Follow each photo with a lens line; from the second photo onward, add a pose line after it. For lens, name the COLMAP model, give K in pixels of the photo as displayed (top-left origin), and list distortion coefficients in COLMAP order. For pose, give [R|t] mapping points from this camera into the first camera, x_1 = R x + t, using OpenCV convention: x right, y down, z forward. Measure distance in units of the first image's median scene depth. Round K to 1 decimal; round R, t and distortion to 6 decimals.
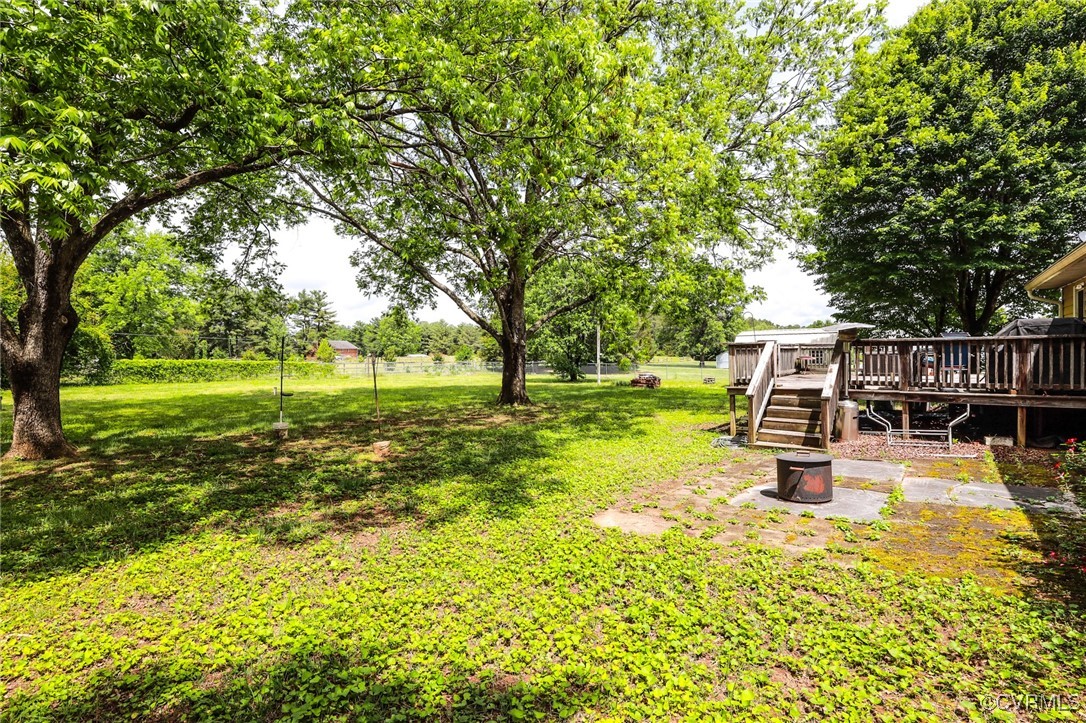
lens RADIAL K [[497.1, 0, 544.6], [0, 497.1, 363.5], [0, 0, 1]] dist [-0.038899, 0.008726]
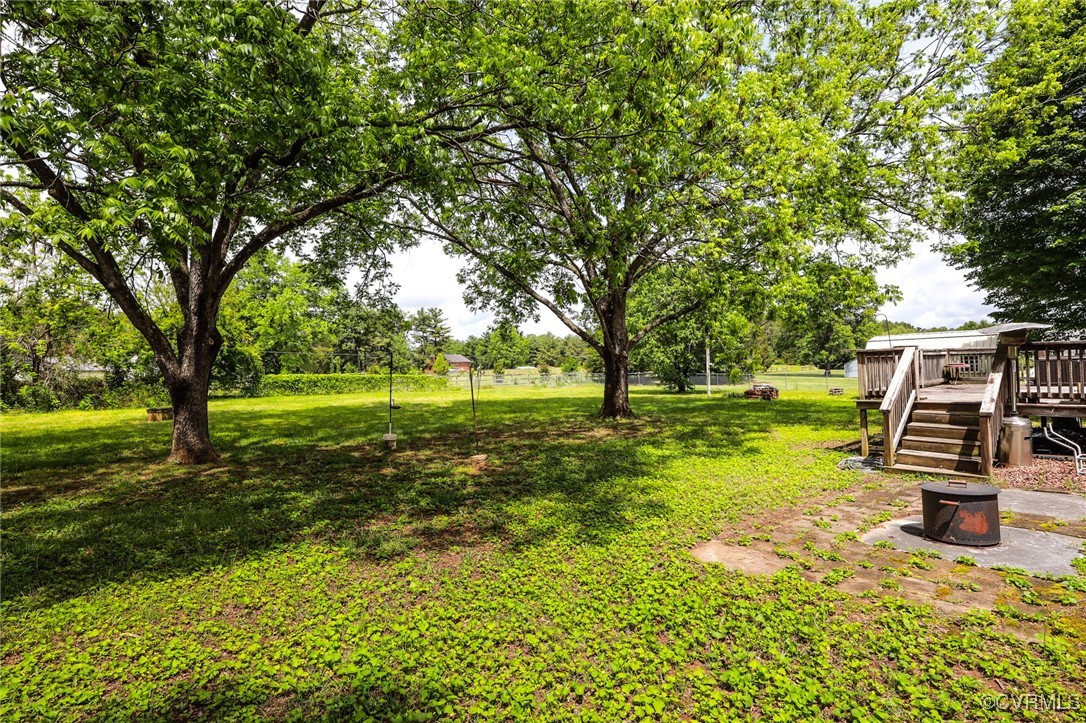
lens RADIAL K [[497.1, 0, 544.6], [0, 497.1, 363.5], [0, 0, 1]] dist [-0.038899, 0.008726]
pose [[0.976955, -0.014664, -0.212940, 0.010687], [0.009905, 0.999677, -0.023399, -0.001999], [0.213215, 0.020751, 0.976785, 0.022638]]
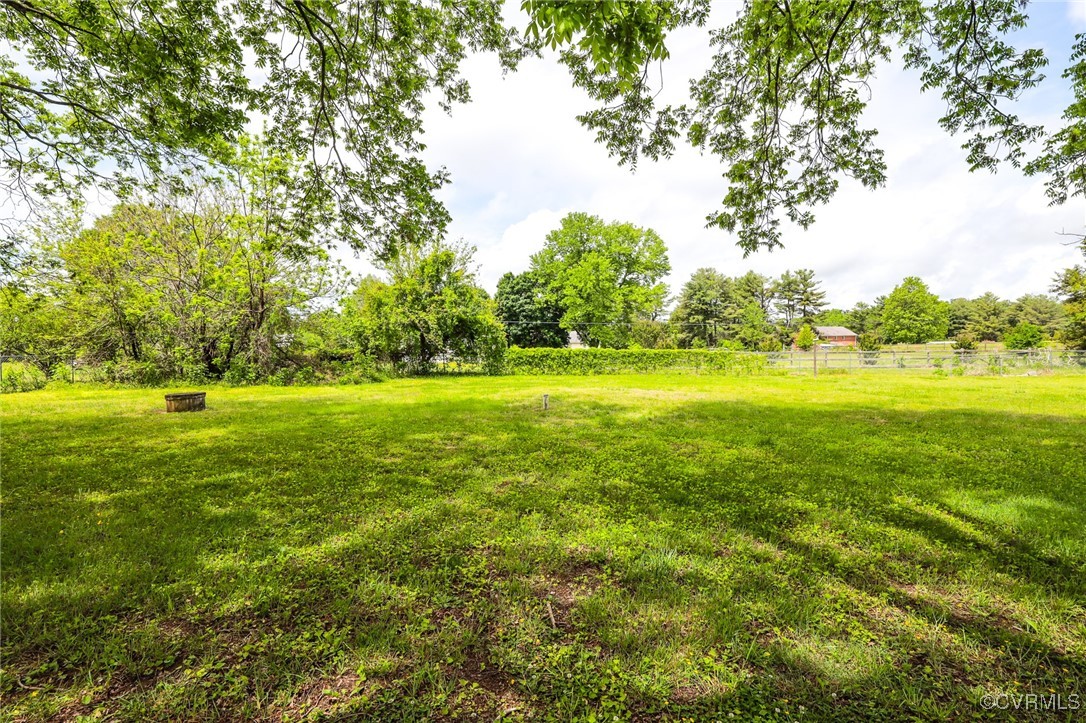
lens RADIAL K [[497.1, 0, 544.6], [0, 497.1, 363.5], [0, 0, 1]] dist [-0.038899, 0.008726]
pose [[0.581992, 0.018632, -0.812981, -0.150047], [-0.001603, 0.999762, 0.021764, 0.000260], [0.813193, -0.011363, 0.581883, 1.099541]]
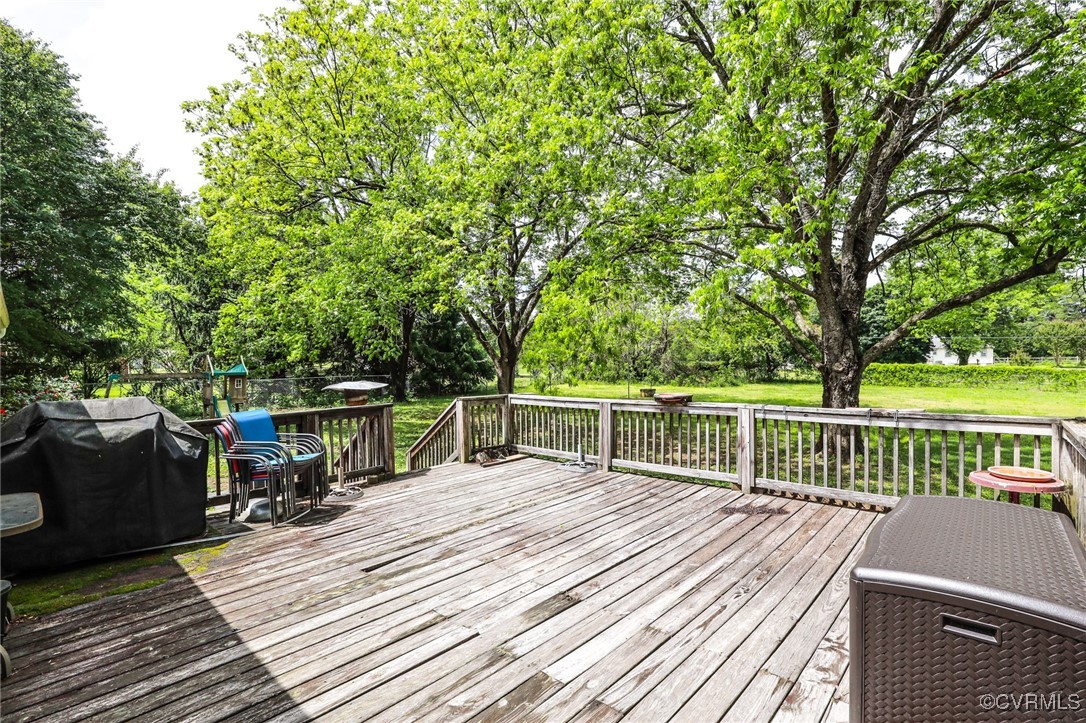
lens RADIAL K [[497.1, 0, 544.6], [0, 497.1, 363.5], [0, 0, 1]] dist [-0.038899, 0.008726]
pose [[-0.067610, 0.022940, -0.997448, 0.794680], [-0.001528, 0.999732, 0.023096, -0.074697], [0.997711, 0.003085, -0.067557, 0.795660]]
